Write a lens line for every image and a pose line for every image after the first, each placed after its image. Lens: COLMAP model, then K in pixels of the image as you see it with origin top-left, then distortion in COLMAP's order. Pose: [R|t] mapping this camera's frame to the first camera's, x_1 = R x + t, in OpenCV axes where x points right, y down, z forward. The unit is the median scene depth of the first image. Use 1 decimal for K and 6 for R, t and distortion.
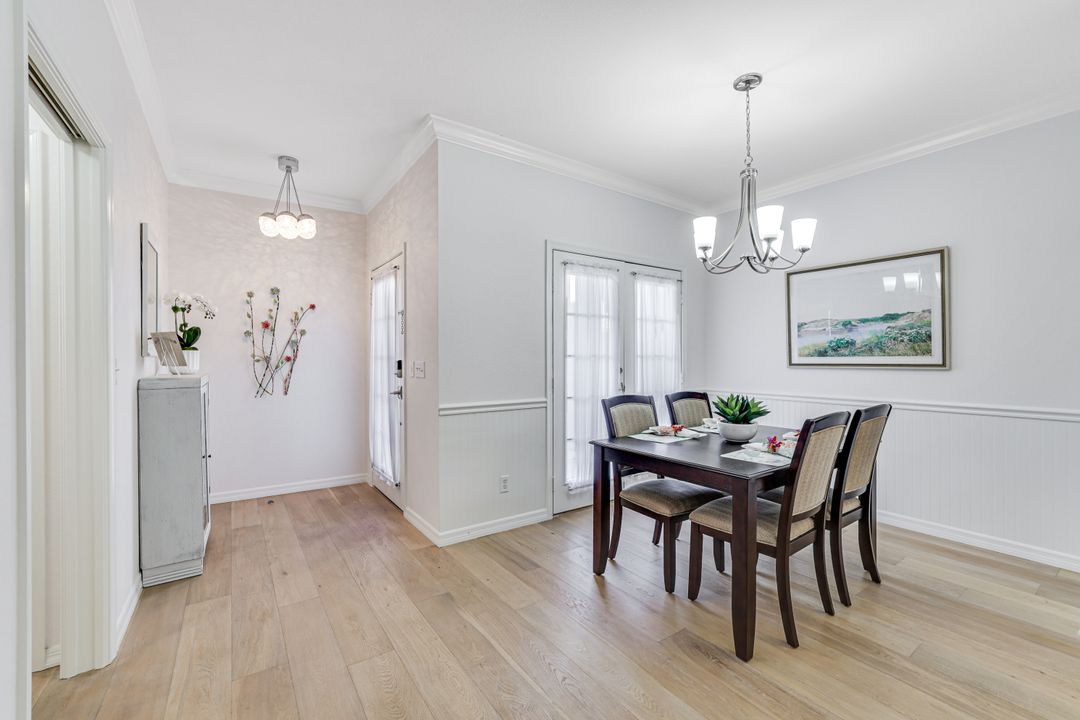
lens RADIAL K [[451.4, 0, 539.9], [0, 451.4, 357.6], [0, 0, 1]] dist [-0.012196, 0.000175]
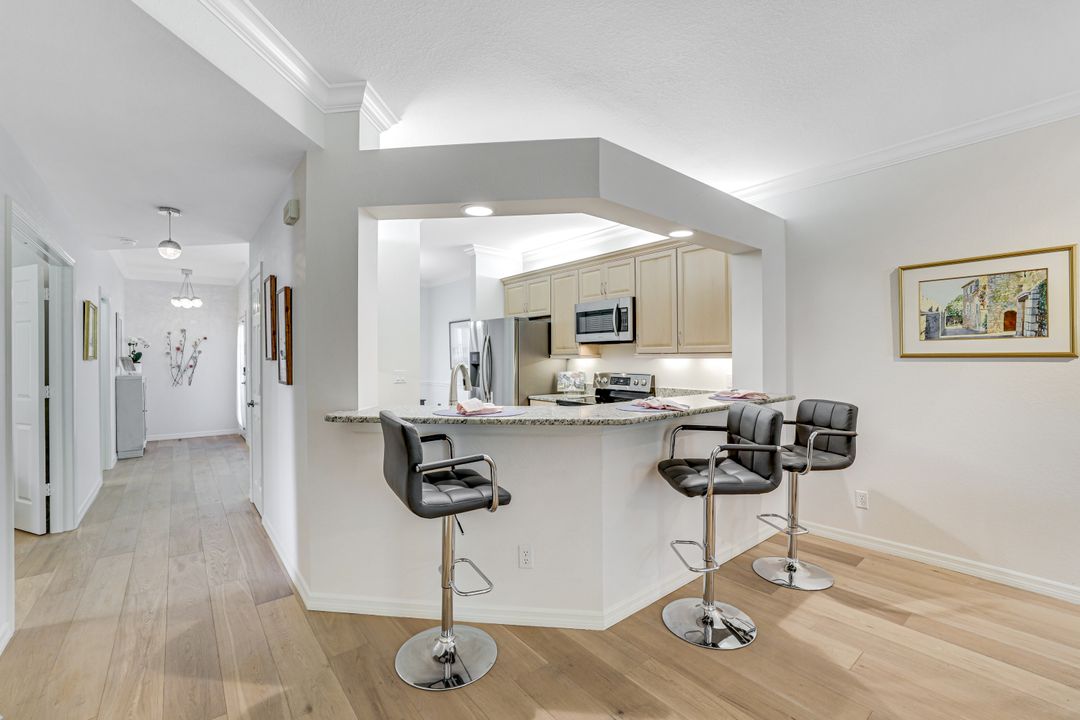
lens RADIAL K [[451.4, 0, 539.9], [0, 451.4, 357.6], [0, 0, 1]] dist [-0.012196, 0.000175]
pose [[0.996804, -0.004393, 0.079760, 0.856129], [0.004582, 0.999987, -0.002193, -0.025746], [-0.079749, 0.002552, 0.996812, -1.133237]]
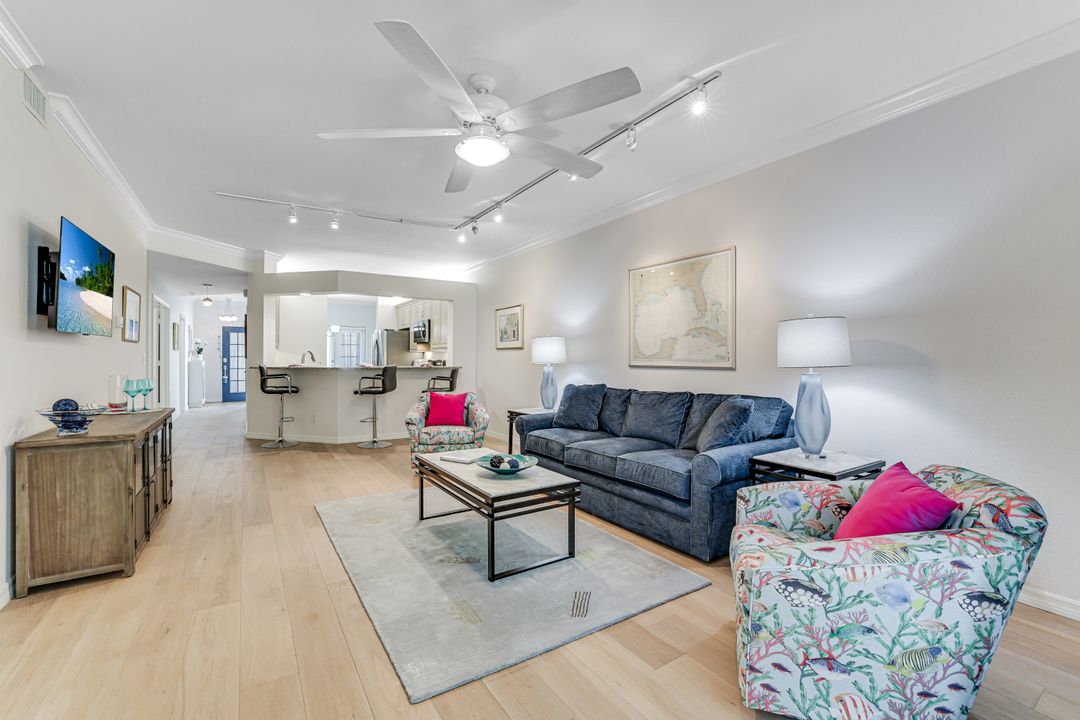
lens RADIAL K [[451.4, 0, 539.9], [0, 451.4, 357.6], [0, 0, 1]] dist [-0.012196, 0.000175]
pose [[0.999656, 0.002803, -0.026095, 1.898476], [-0.002994, 0.999969, -0.007295, 0.027093], [0.026073, 0.007370, 0.999633, -2.351648]]
